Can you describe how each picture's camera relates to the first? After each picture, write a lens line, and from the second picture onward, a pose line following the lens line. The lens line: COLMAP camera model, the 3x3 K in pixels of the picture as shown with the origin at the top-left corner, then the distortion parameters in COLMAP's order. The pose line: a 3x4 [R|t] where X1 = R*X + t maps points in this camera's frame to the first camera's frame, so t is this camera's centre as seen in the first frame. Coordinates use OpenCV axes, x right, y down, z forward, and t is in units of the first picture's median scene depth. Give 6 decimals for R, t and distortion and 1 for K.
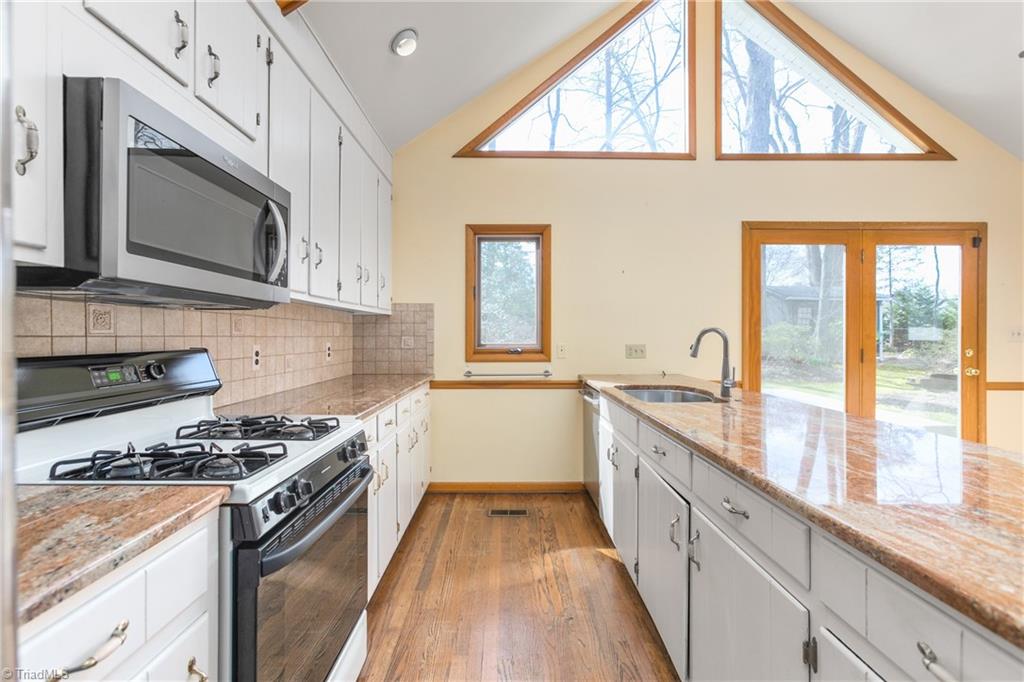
lens RADIAL K [[466.1, 0, 513.9], [0, 466.1, 327.8], [0, 0, 1]] dist [-0.012754, 0.008497]
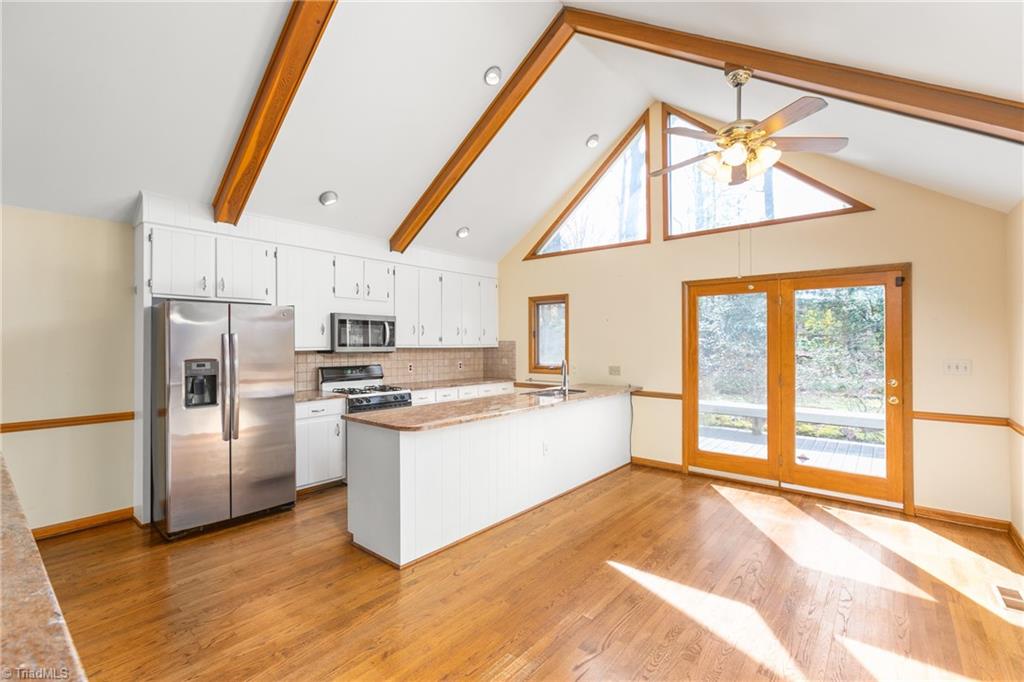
lens RADIAL K [[466.1, 0, 515.4], [0, 466.1, 342.8], [0, 0, 1]] dist [-0.012754, 0.008497]
pose [[0.761653, -0.001969, -0.647982, 1.031512], [0.010365, 0.999904, 0.009146, -0.061458], [0.647902, -0.013682, 0.761600, -0.419216]]
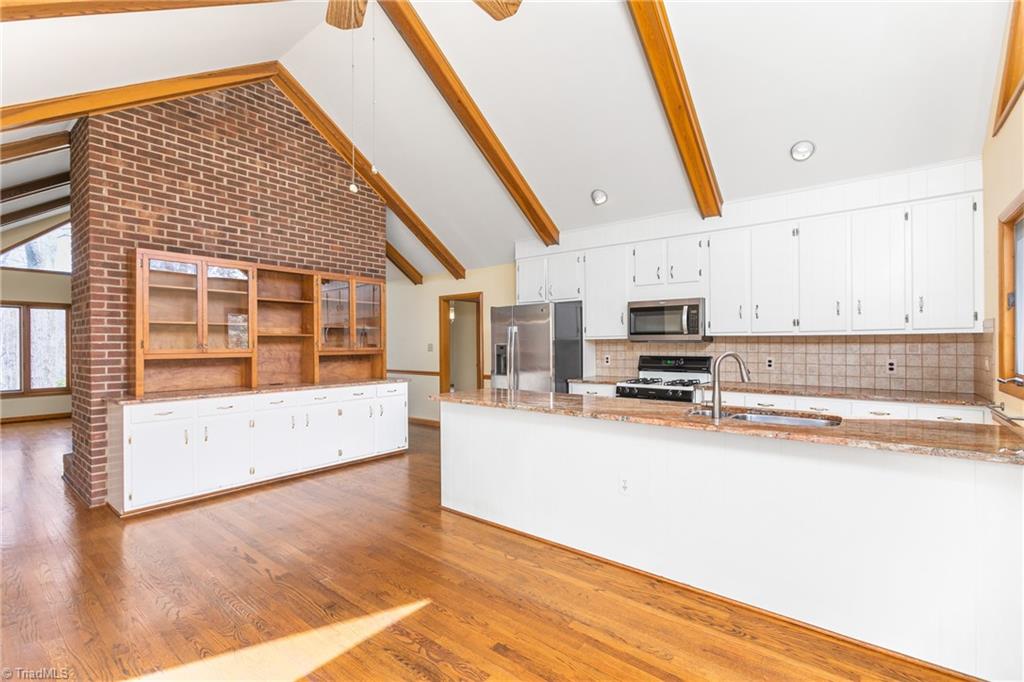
lens RADIAL K [[466.1, 0, 503.5], [0, 466.1, 346.1], [0, 0, 1]] dist [-0.012754, 0.008497]
pose [[-0.659068, 0.007238, -0.752048, 1.032259], [0.015282, 0.999876, -0.003768, -0.012312], [0.751928, -0.013976, -0.659097, 0.882017]]
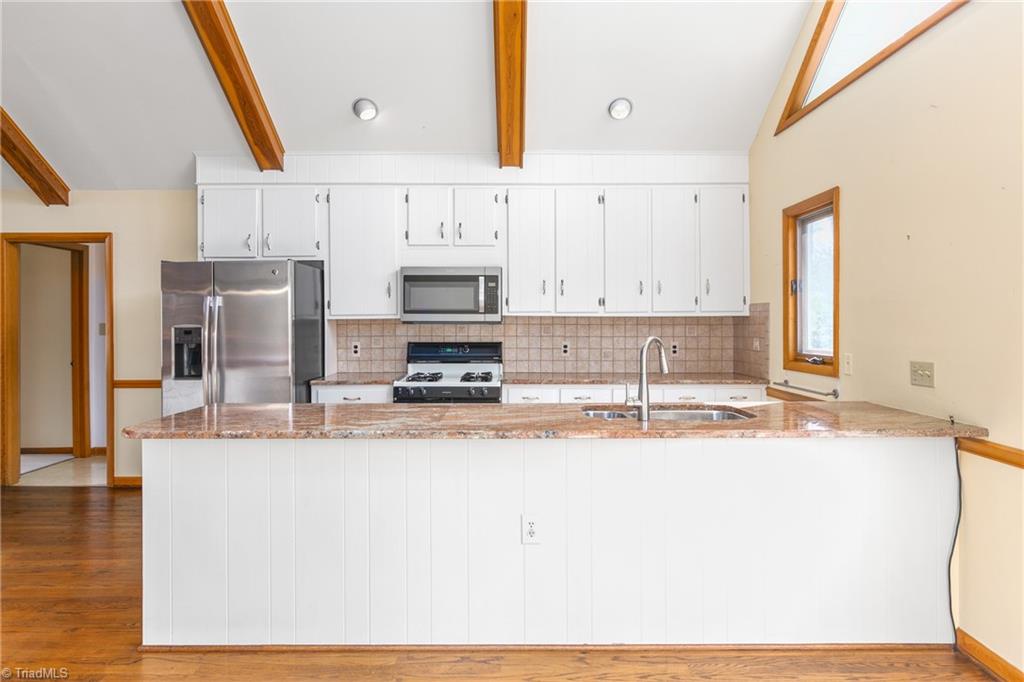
lens RADIAL K [[602.6, 0, 515.1], [0, 602.6, 325.7], [0, 0, 1]] dist [-0.005400, 0.003647]
pose [[-0.022592, 0.002929, -0.999740, 1.013918], [0.016275, 0.999864, 0.002562, -0.018371], [0.999612, -0.016213, -0.022636, 0.525437]]
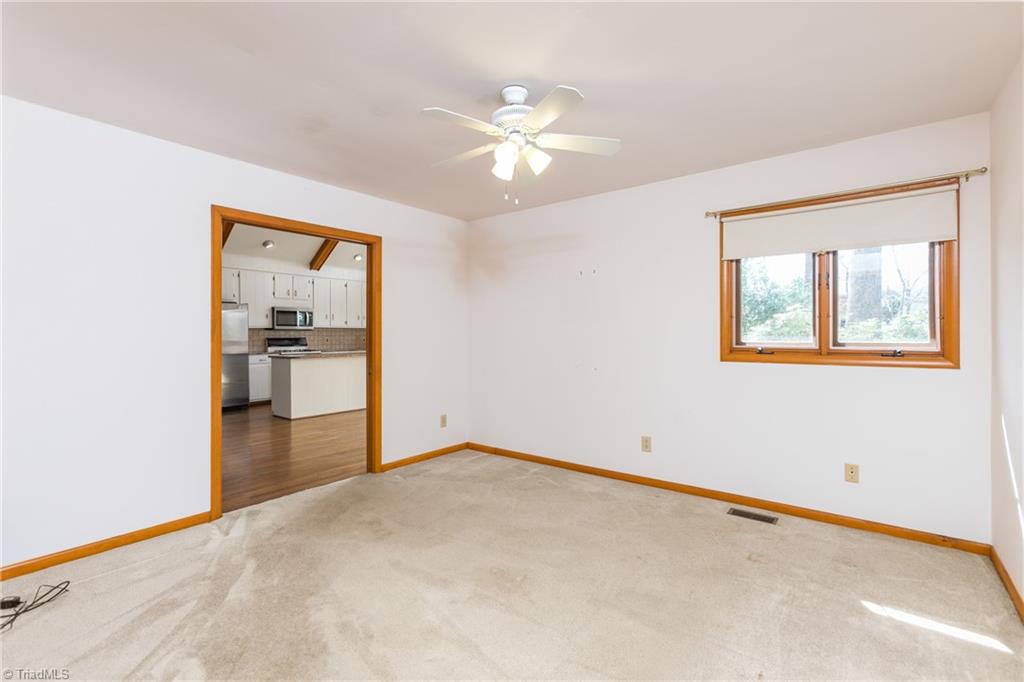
lens RADIAL K [[466.1, 0, 511.1], [0, 466.1, 338.3], [0, 0, 1]] dist [-0.012754, 0.008497]
pose [[0.770892, 0.008105, -0.636914, 2.201793], [0.008778, 0.999689, 0.023346, -0.025904], [0.636905, -0.023588, 0.770581, -0.792203]]
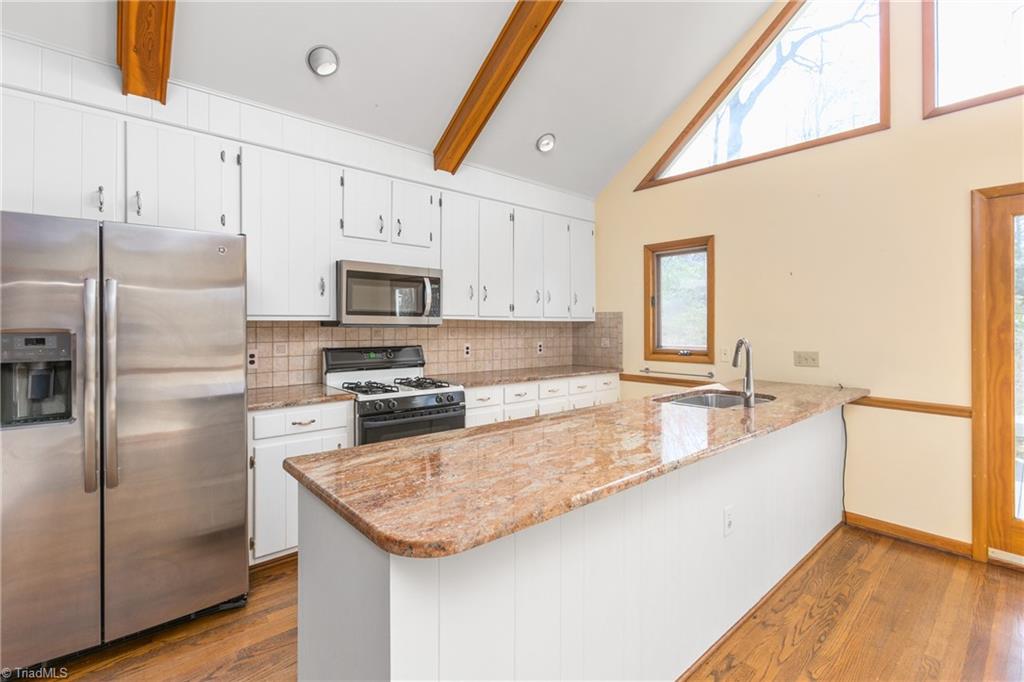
lens RADIAL K [[466.1, 0, 506.4], [0, 466.1, 324.4], [0, 0, 1]] dist [-0.012754, 0.008497]
pose [[0.639202, -0.003457, -0.769031, 0.588064], [0.010685, 0.999933, 0.004386, -0.027549], [0.768965, -0.011021, 0.639196, -0.039032]]
